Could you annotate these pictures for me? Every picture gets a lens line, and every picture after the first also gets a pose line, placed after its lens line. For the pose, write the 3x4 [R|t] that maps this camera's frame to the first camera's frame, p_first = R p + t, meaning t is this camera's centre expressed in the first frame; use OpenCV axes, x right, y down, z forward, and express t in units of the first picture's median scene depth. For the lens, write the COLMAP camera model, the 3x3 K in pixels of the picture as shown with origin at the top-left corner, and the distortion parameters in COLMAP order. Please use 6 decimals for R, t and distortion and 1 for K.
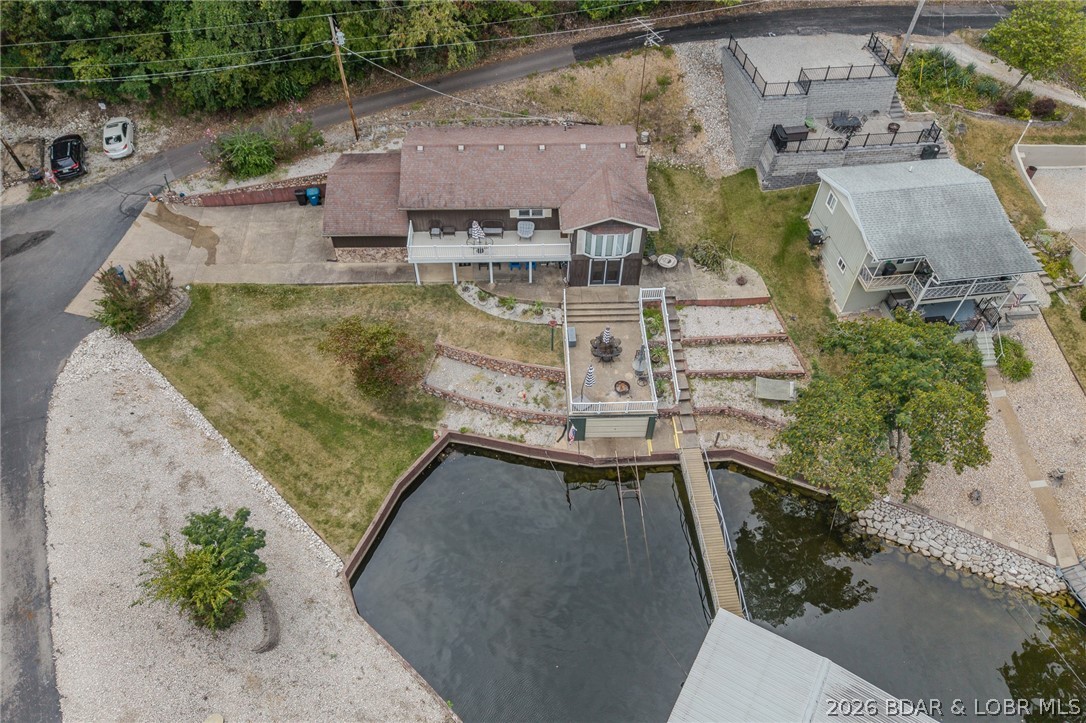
lens RADIAL K [[727.1, 0, 551.2], [0, 727.1, 365.0], [0, 0, 1]] dist [0.033596, -0.037939]
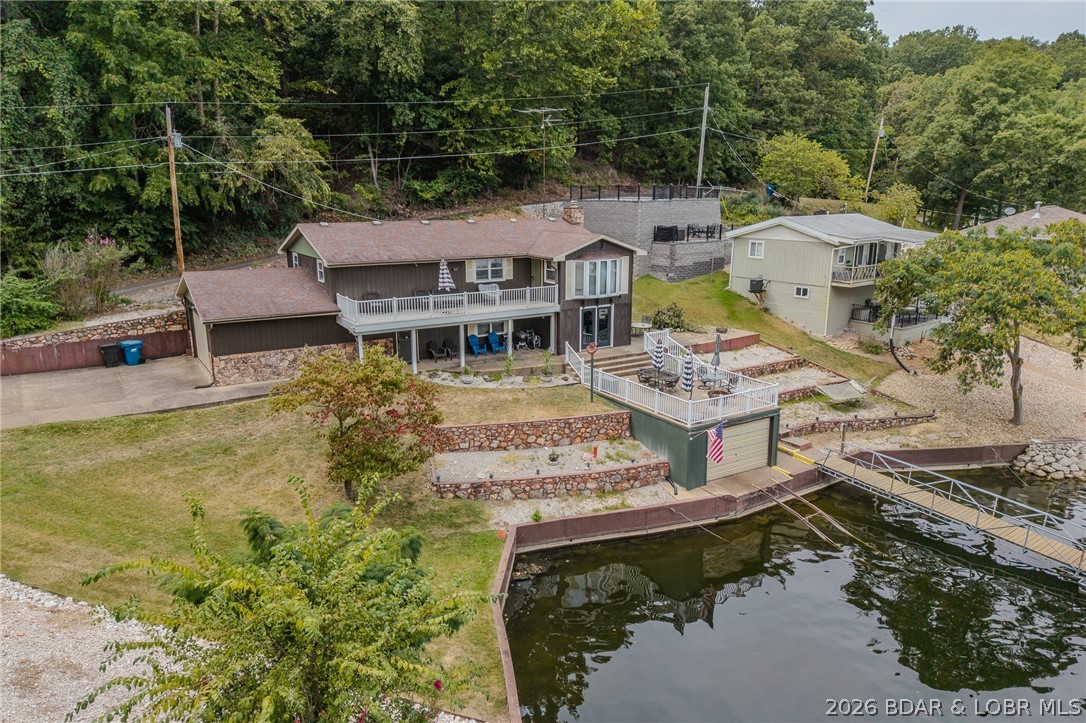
lens RADIAL K [[727.1, 0, 543.3], [0, 727.1, 358.8], [0, 0, 1]] dist [0.033596, -0.037939]
pose [[0.864609, -0.125823, 0.486435, -0.379167], [0.388840, 0.780694, -0.489204, 0.274196], [-0.318204, 0.612116, 0.723920, 0.482921]]
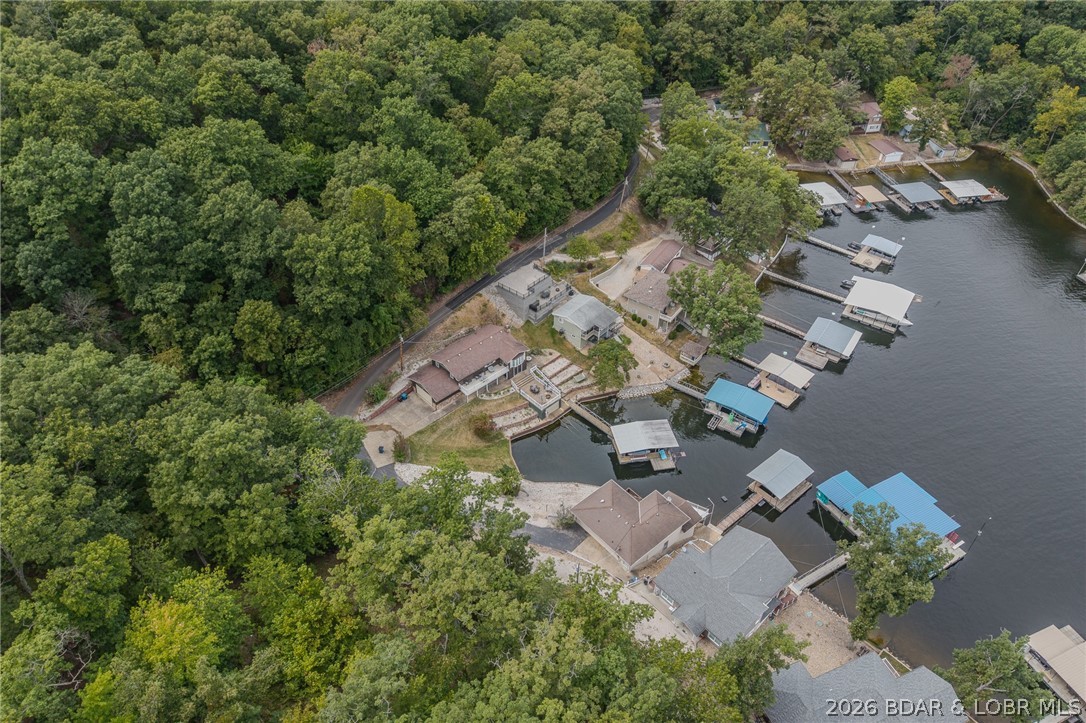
lens RADIAL K [[727.1, 0, 541.4], [0, 727.1, 358.9], [0, 0, 1]] dist [0.033596, -0.037939]
pose [[0.752318, -0.429529, 0.499523, -1.396843], [0.496139, 0.868243, -0.000638, -0.121601], [-0.433433, 0.248313, 0.866301, -1.744926]]
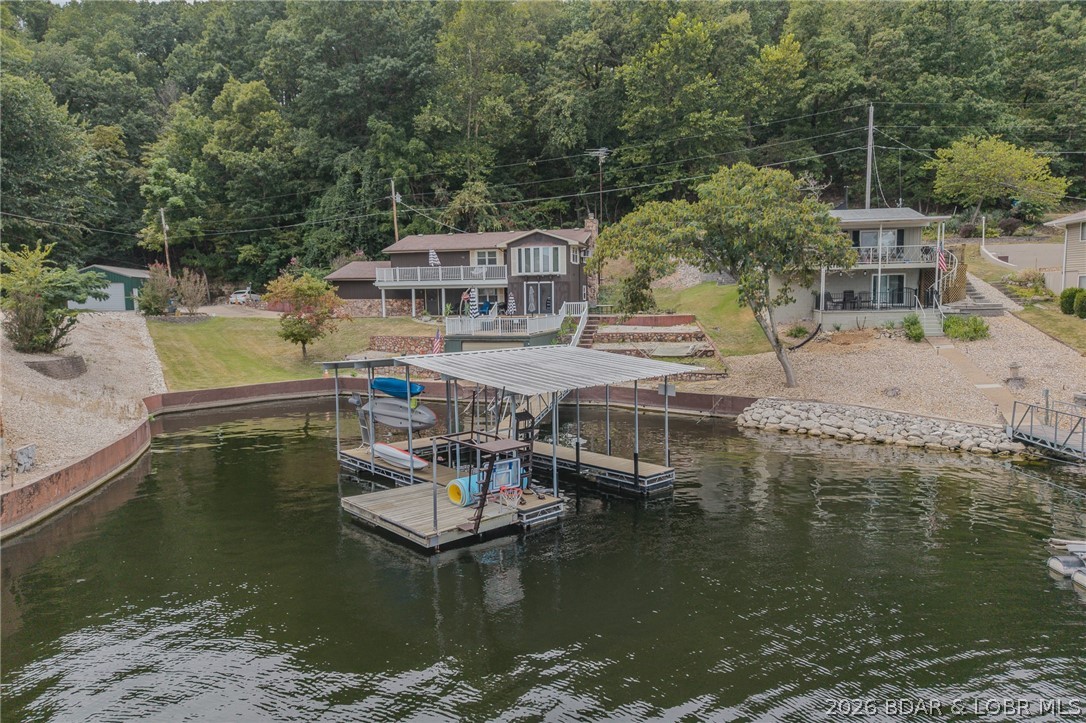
lens RADIAL K [[727.1, 0, 548.3], [0, 727.1, 360.2], [0, 0, 1]] dist [0.033596, -0.037939]
pose [[0.952107, -0.000670, -0.305765, 0.430824], [-0.214572, 0.710955, -0.669703, 0.675626], [0.217834, 0.703237, 0.676761, 0.355352]]
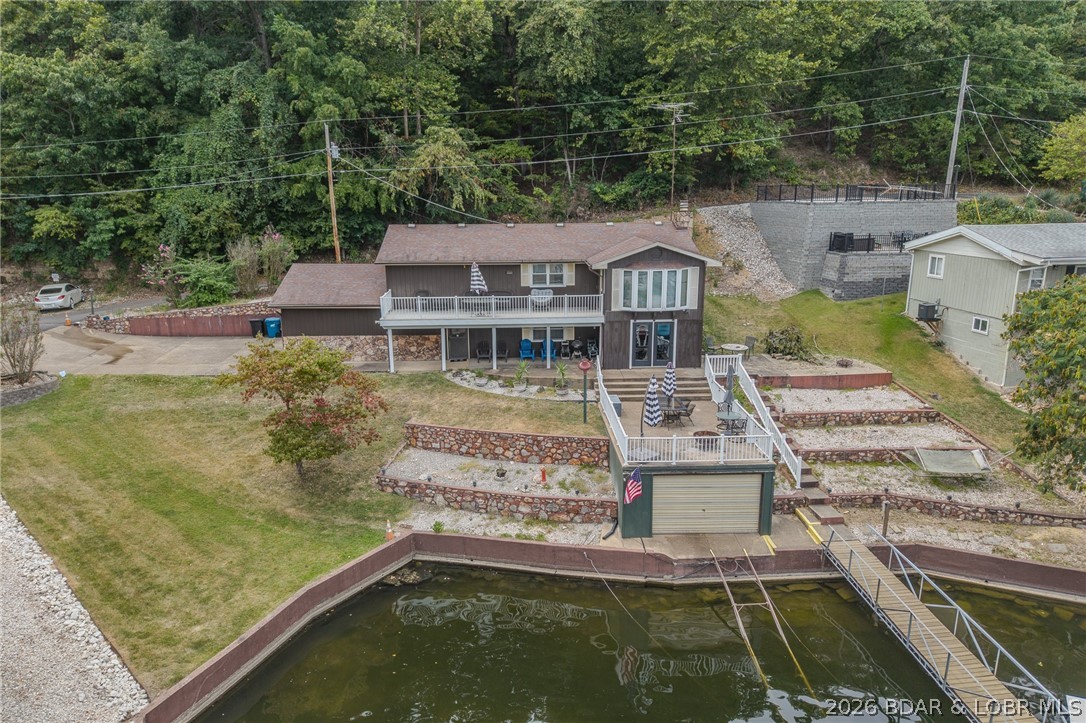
lens RADIAL K [[727.1, 0, 544.4], [0, 727.1, 358.7], [0, 0, 1]] dist [0.033596, -0.037939]
pose [[0.999798, -0.020041, -0.001702, -0.032779], [0.015111, 0.804317, -0.594008, 0.320109], [0.013273, 0.593862, 0.804457, 0.445832]]
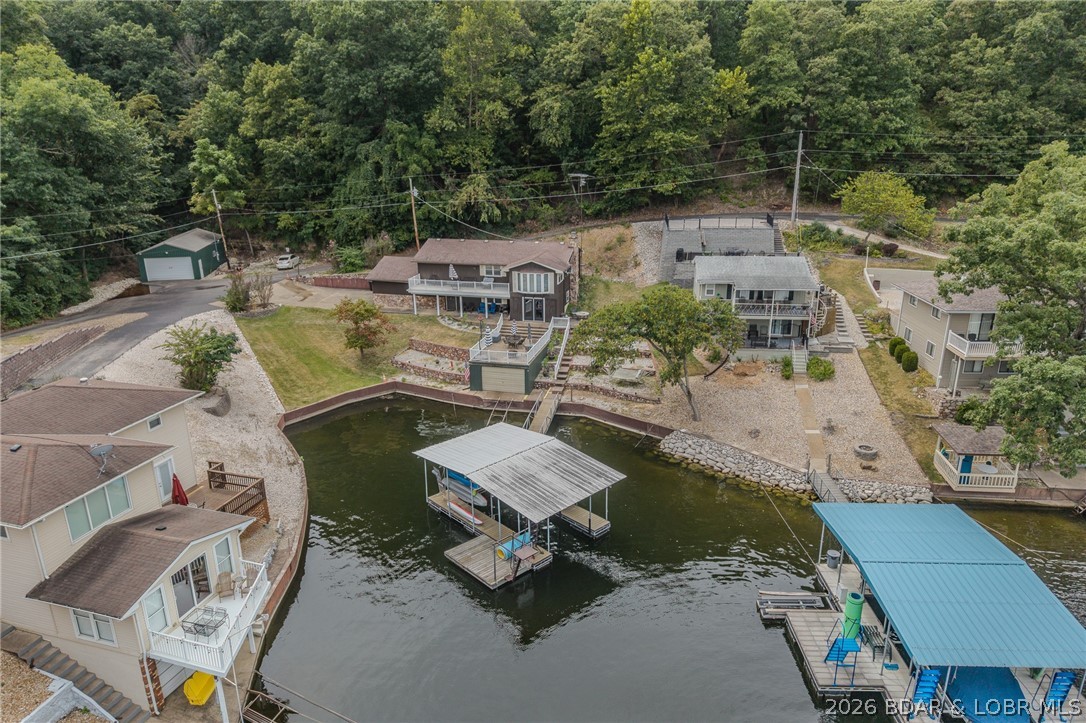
lens RADIAL K [[727.1, 0, 550.4], [0, 727.1, 360.9], [0, 0, 1]] dist [0.033596, -0.037939]
pose [[0.958287, 0.066062, -0.278067, 0.532133], [-0.201371, 0.846481, -0.492870, 0.684537], [0.202819, 0.528305, 0.824474, -0.127945]]
